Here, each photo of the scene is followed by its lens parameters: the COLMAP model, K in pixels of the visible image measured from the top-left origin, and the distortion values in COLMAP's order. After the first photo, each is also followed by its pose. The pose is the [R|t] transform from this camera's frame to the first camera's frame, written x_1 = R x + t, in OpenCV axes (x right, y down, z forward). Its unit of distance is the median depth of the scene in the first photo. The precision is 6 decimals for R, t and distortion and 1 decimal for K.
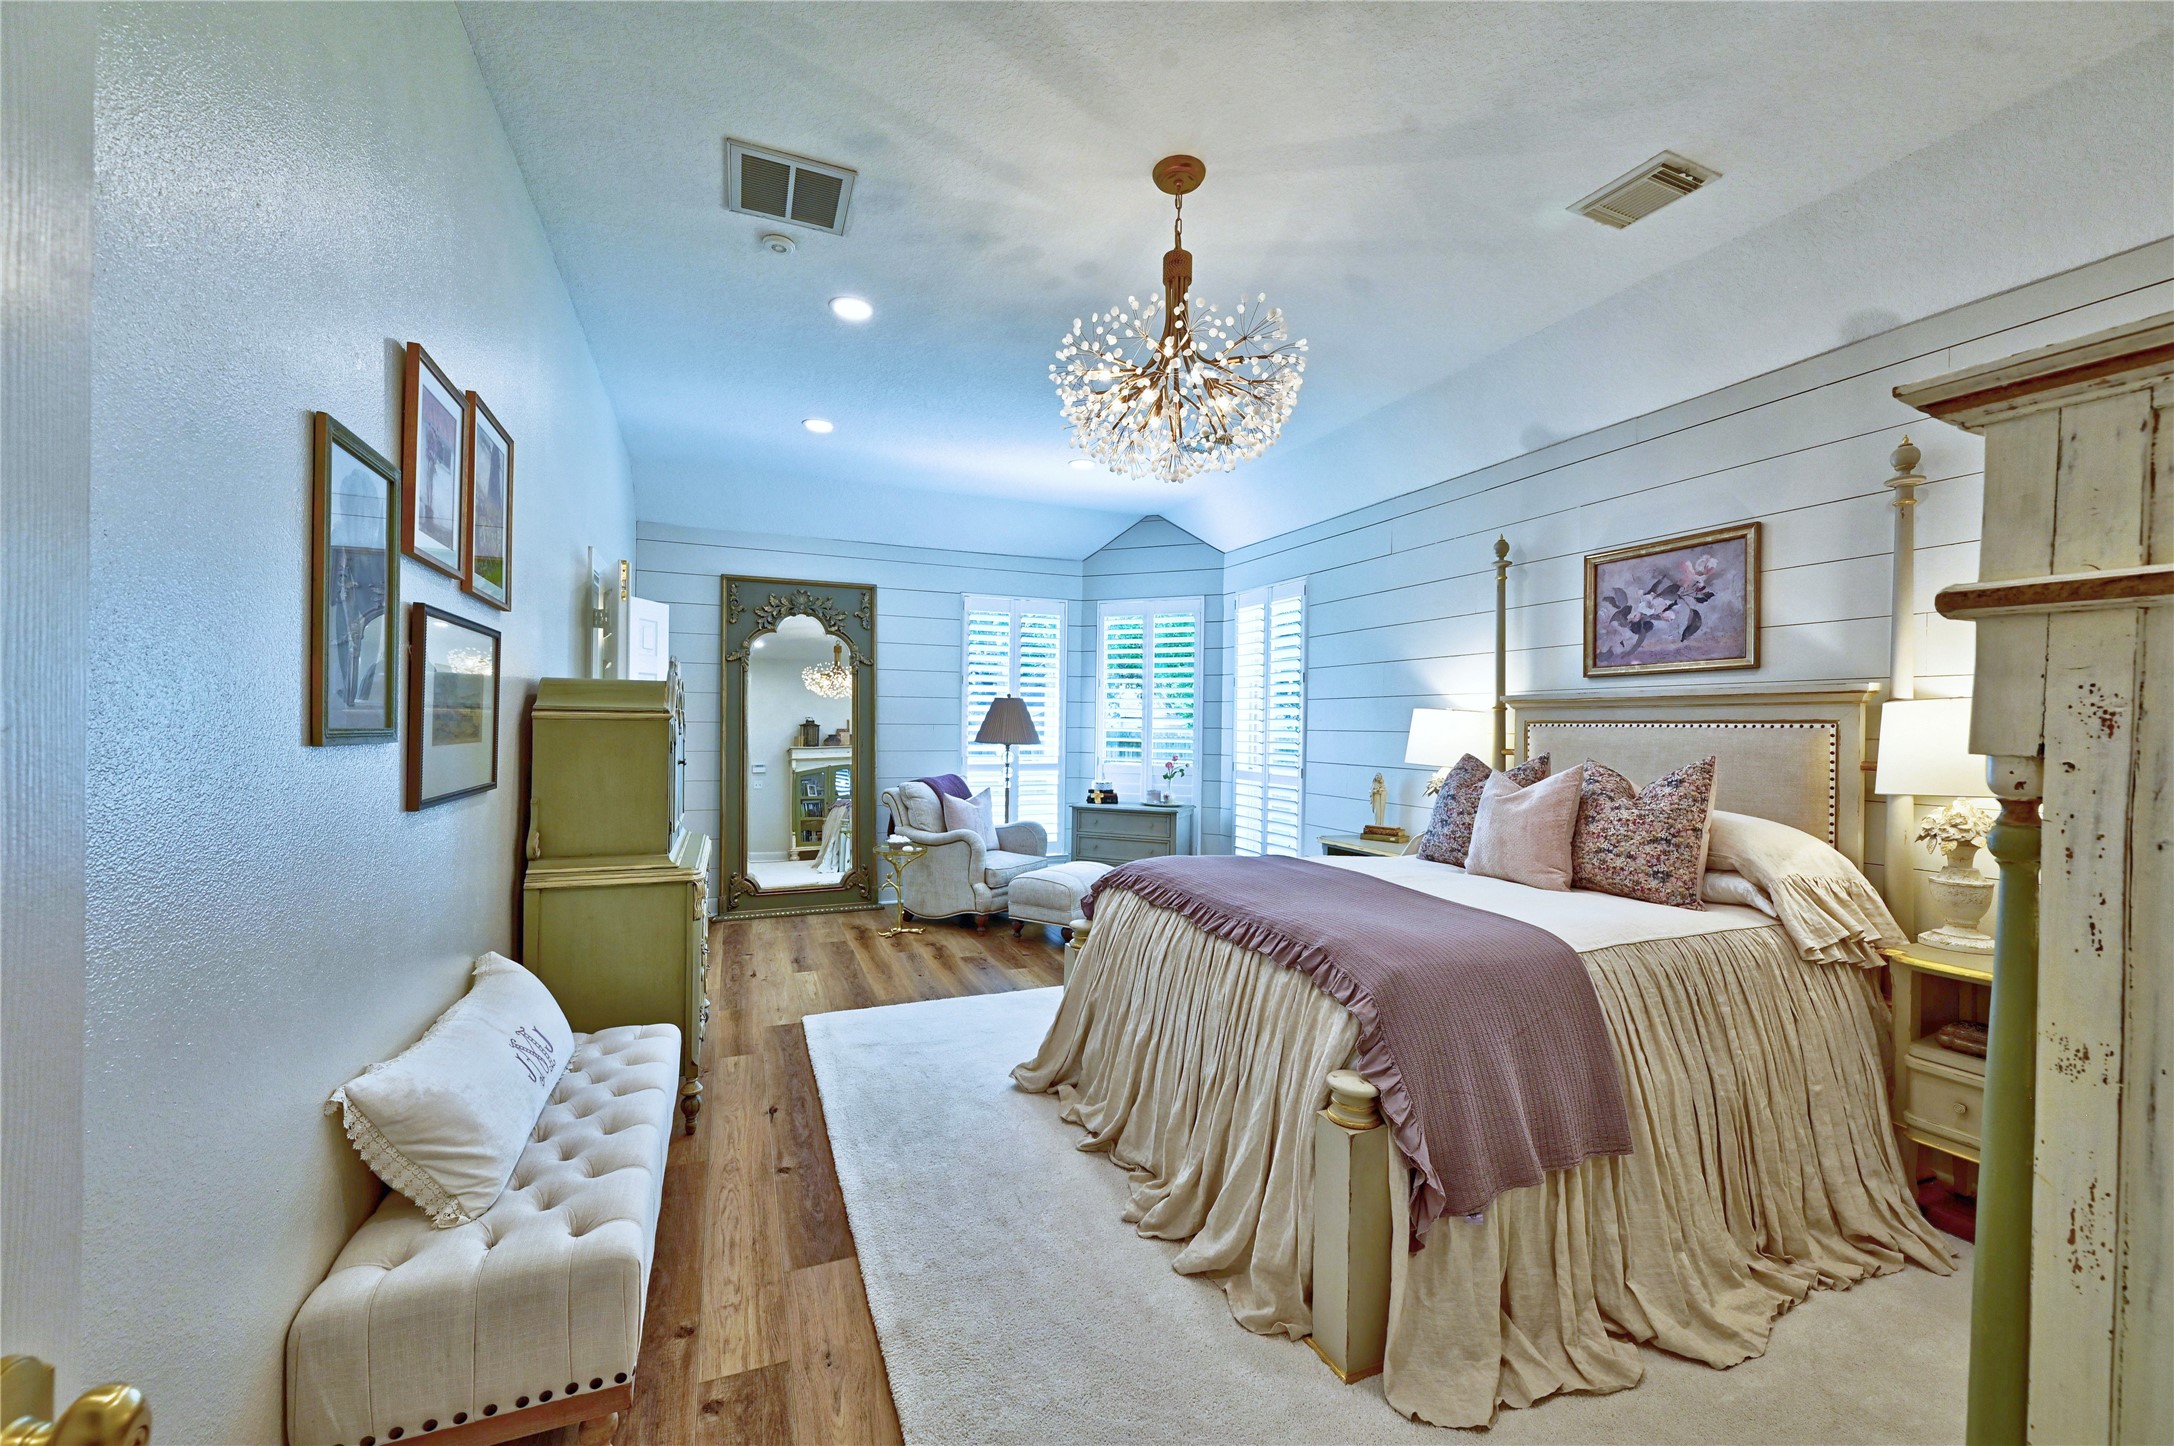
lens RADIAL K [[875.9, 0, 1087.0], [0, 875.9, 723.0], [0, 0, 1]] dist [0.000874, -0.000040]
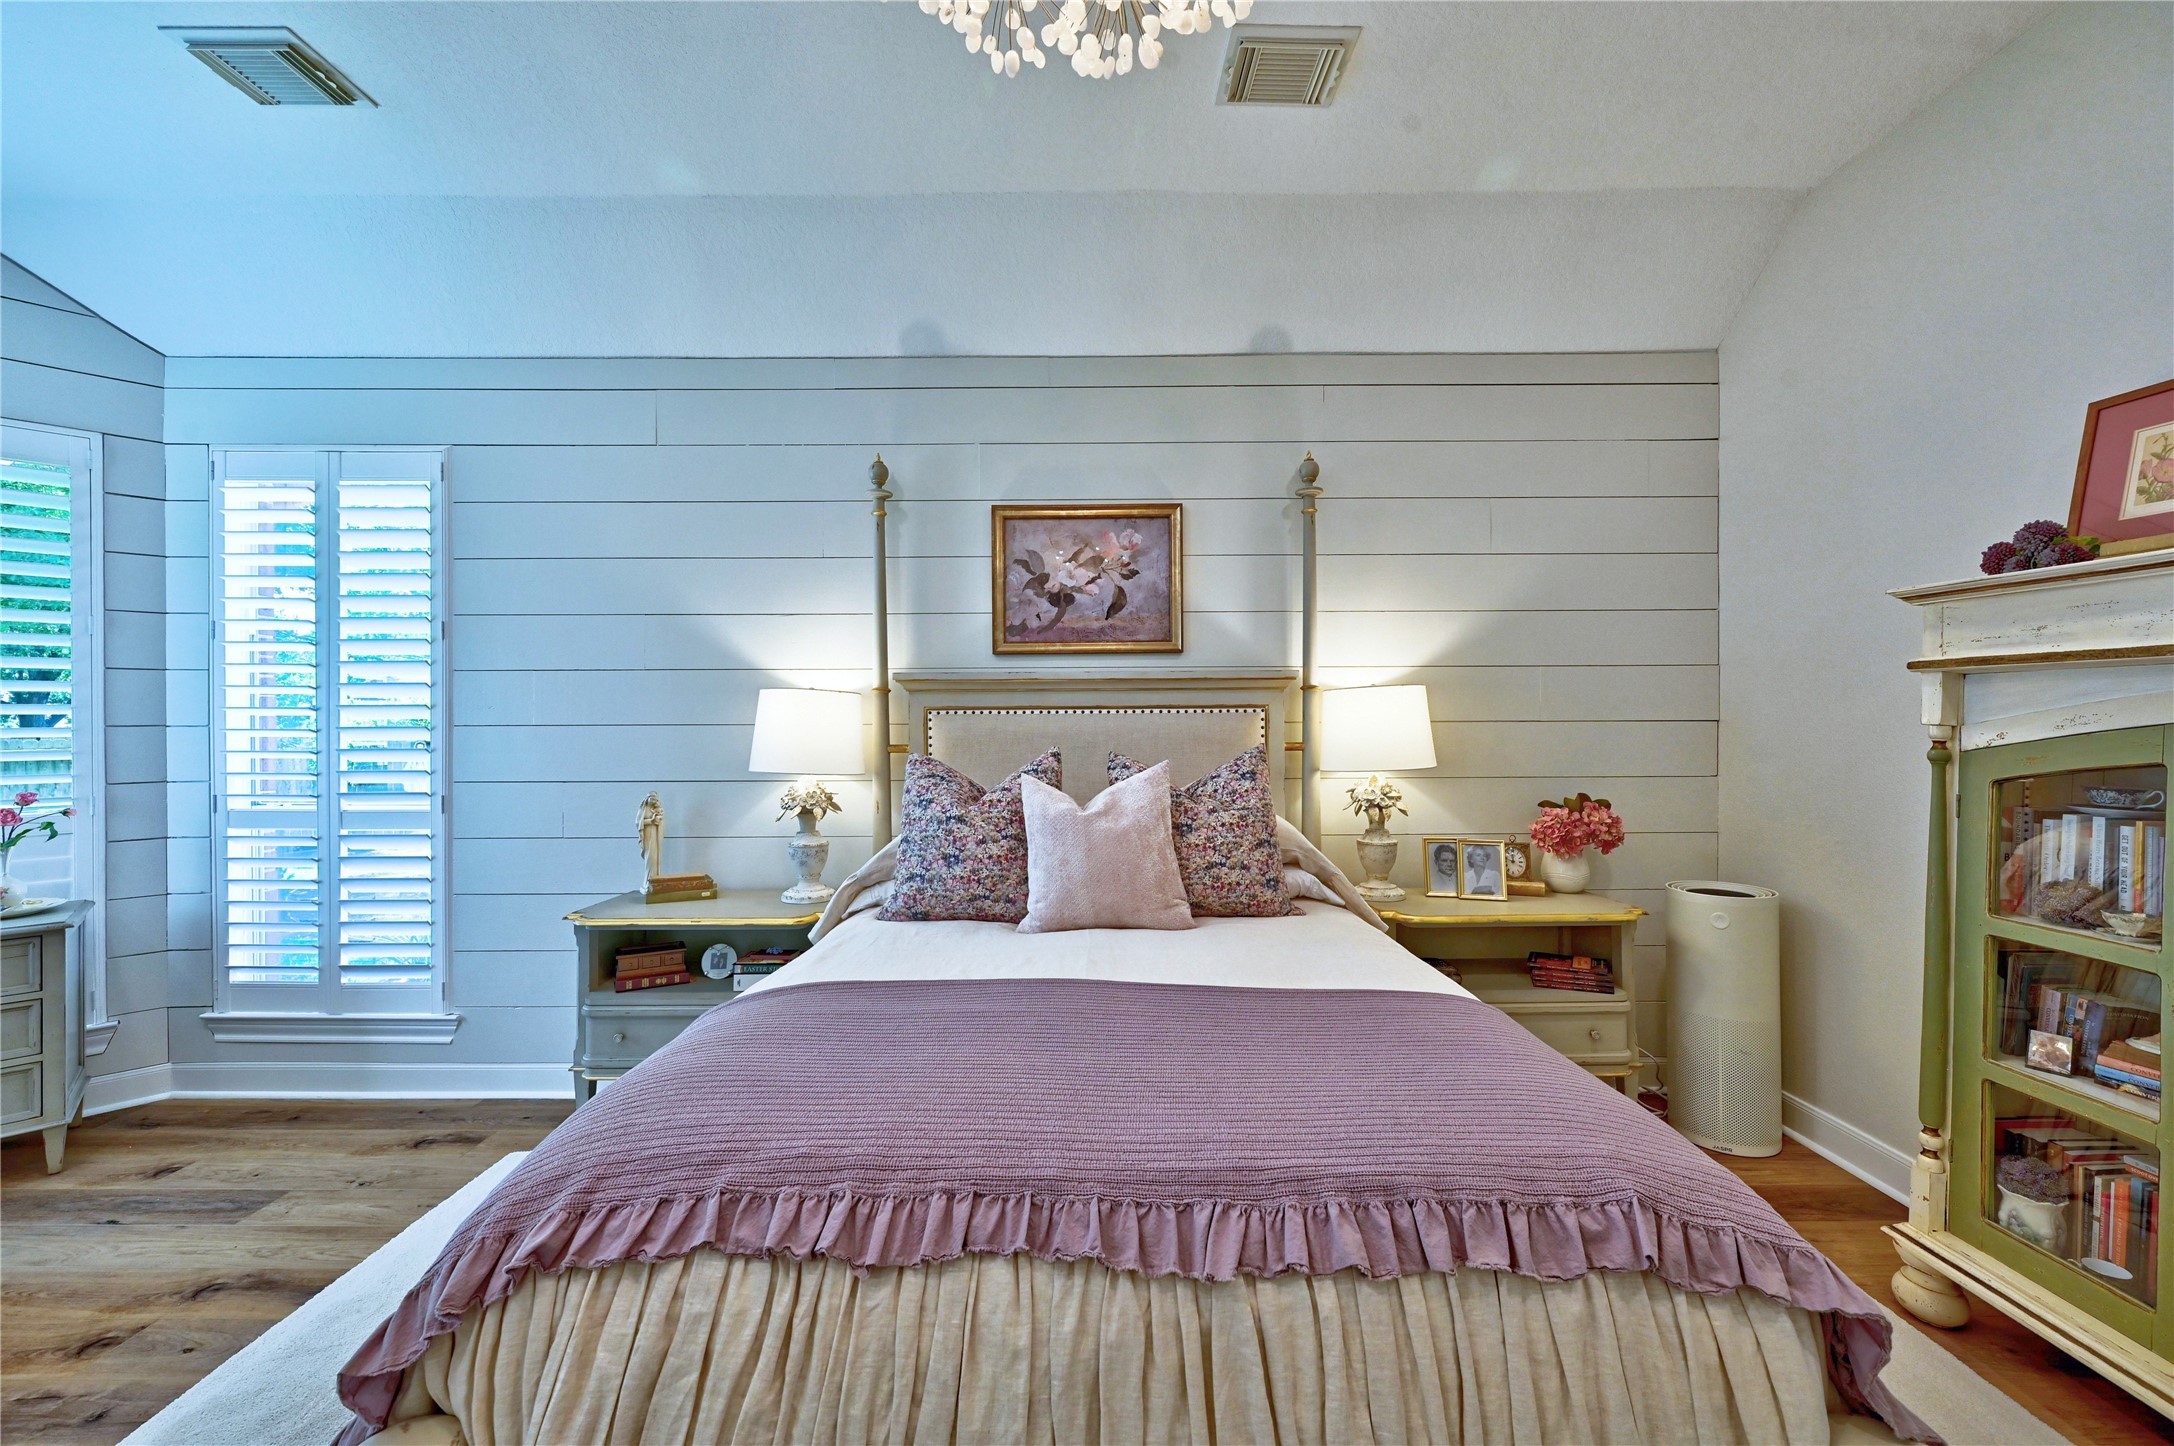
lens RADIAL K [[878.2, 0, 1223.7], [0, 878.2, 722.4], [0, 0, 1]] dist [0.000122, -0.000225]
pose [[0.383238, -0.017189, 0.923490, -0.116746], [0.006732, 0.999852, 0.015817, 0.000634], [-0.923625, 0.000155, 0.383297, 0.510471]]
